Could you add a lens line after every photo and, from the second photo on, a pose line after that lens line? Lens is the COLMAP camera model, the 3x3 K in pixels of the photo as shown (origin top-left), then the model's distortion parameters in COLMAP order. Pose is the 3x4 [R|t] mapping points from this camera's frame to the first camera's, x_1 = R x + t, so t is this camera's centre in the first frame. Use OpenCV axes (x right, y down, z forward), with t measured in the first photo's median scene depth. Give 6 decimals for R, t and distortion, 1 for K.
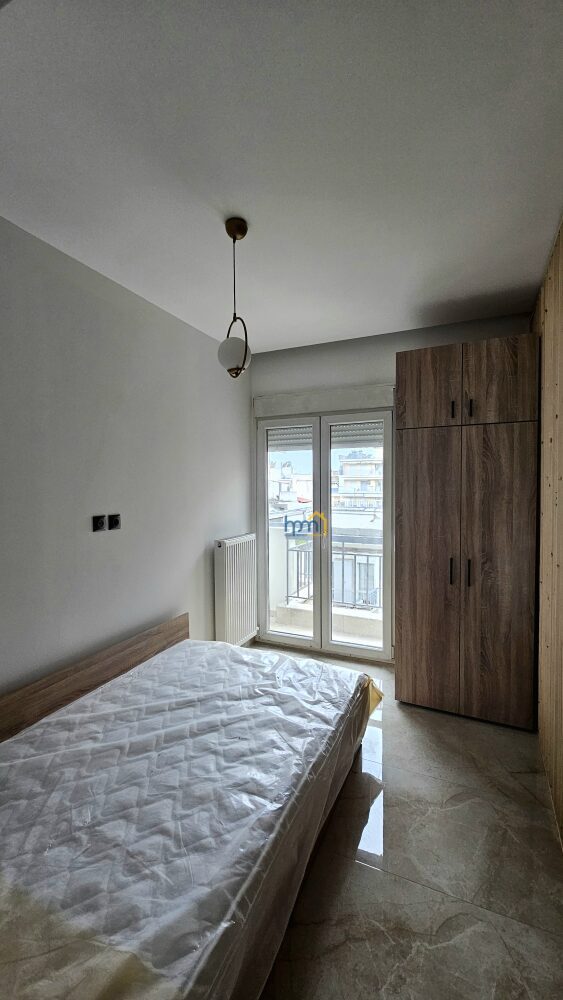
lens RADIAL K [[404.3, 0, 276.0], [0, 404.3, 498.3], [0, 0, 1]] dist [-0.000908, 0.000461]
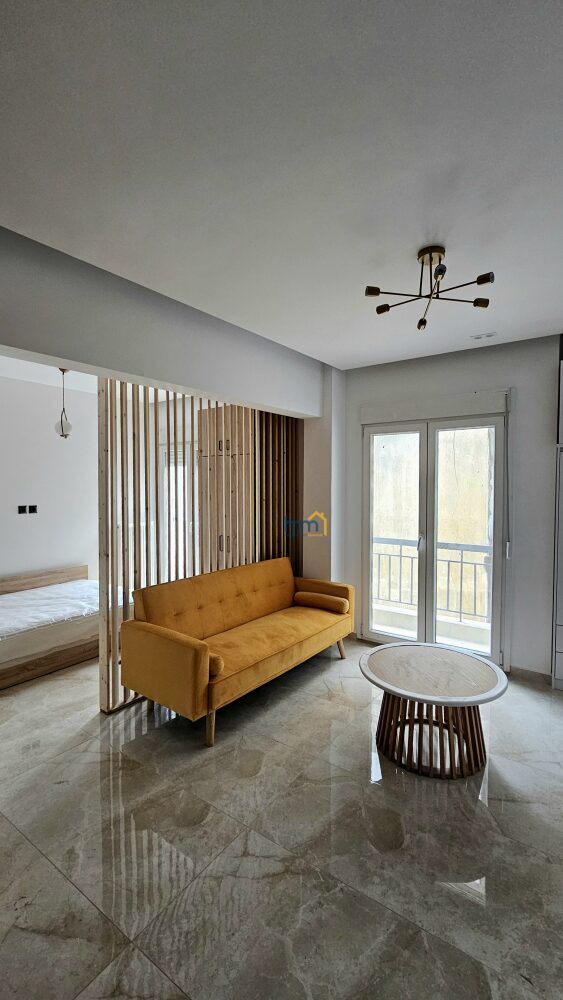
lens RADIAL K [[427.6, 0, 288.9], [0, 427.6, 501.3], [0, 0, 1]] dist [0.000500, 0.000032]
pose [[0.983605, 0.013606, -0.179825, 1.384482], [-0.012520, 0.999896, 0.007177, -0.010969], [0.179904, -0.004808, 0.983672, -0.914950]]
